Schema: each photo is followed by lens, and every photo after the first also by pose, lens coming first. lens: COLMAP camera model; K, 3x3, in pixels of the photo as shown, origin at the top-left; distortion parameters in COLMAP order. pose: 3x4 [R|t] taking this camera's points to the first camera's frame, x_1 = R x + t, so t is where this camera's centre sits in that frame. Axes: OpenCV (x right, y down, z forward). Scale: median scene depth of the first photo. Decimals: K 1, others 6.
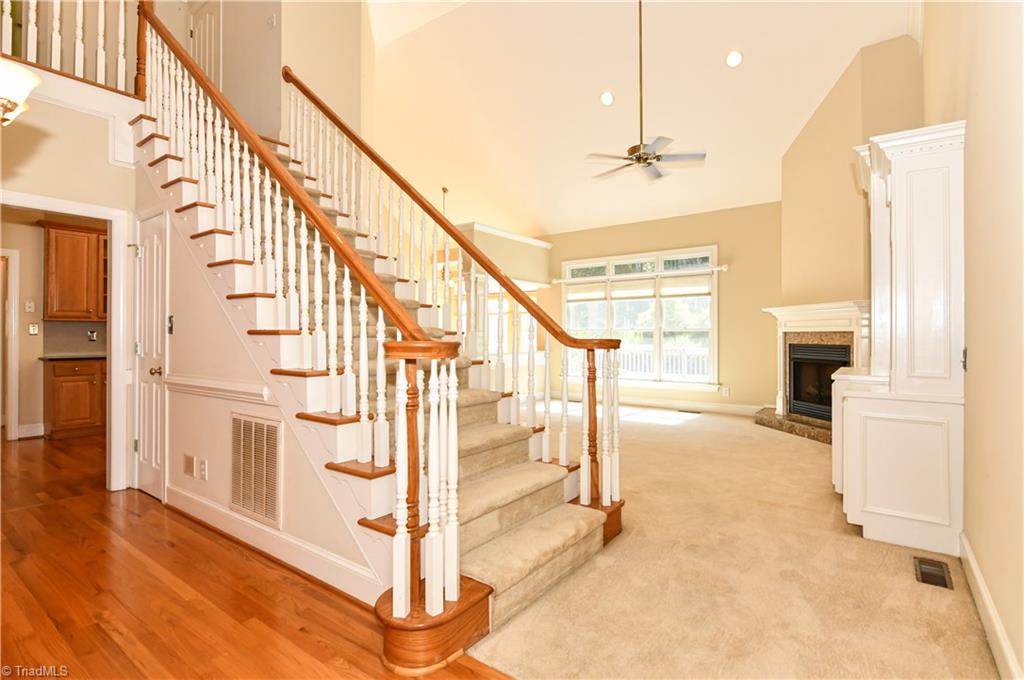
lens RADIAL K [[493.3, 0, 506.2], [0, 493.3, 332.5], [0, 0, 1]] dist [0.011000, -0.011472]
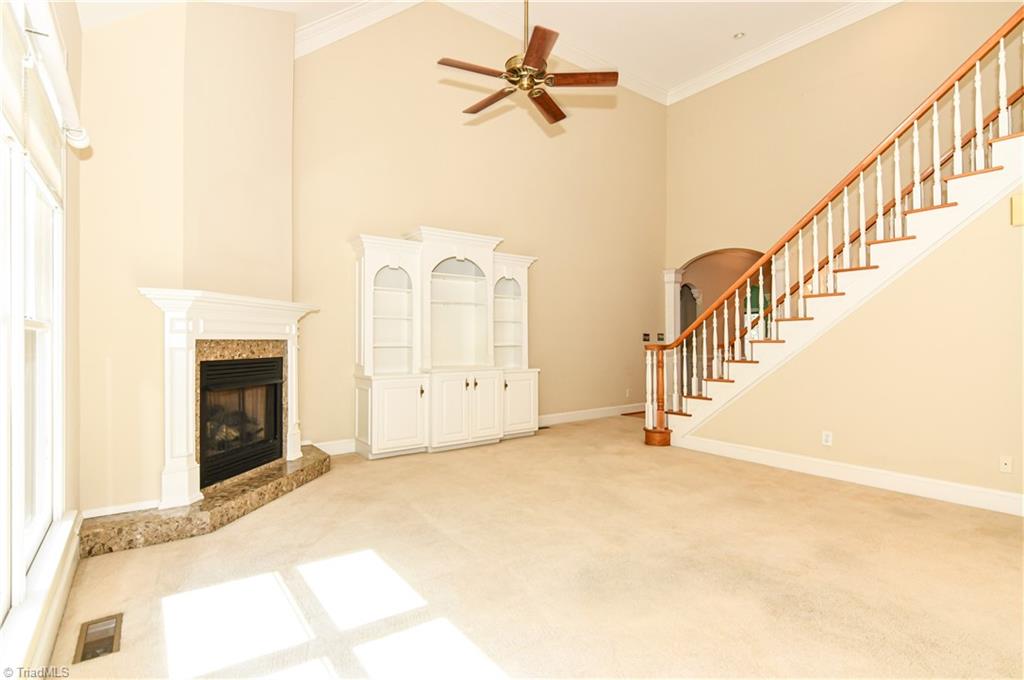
lens RADIAL K [[493.3, 0, 507.6], [0, 493.3, 337.1], [0, 0, 1]] dist [0.011000, -0.011472]
pose [[-0.961930, 0.000566, 0.273296, 0.101605], [-0.003998, 0.999862, -0.016142, 0.003480], [-0.273267, -0.016620, -0.961795, 1.410145]]
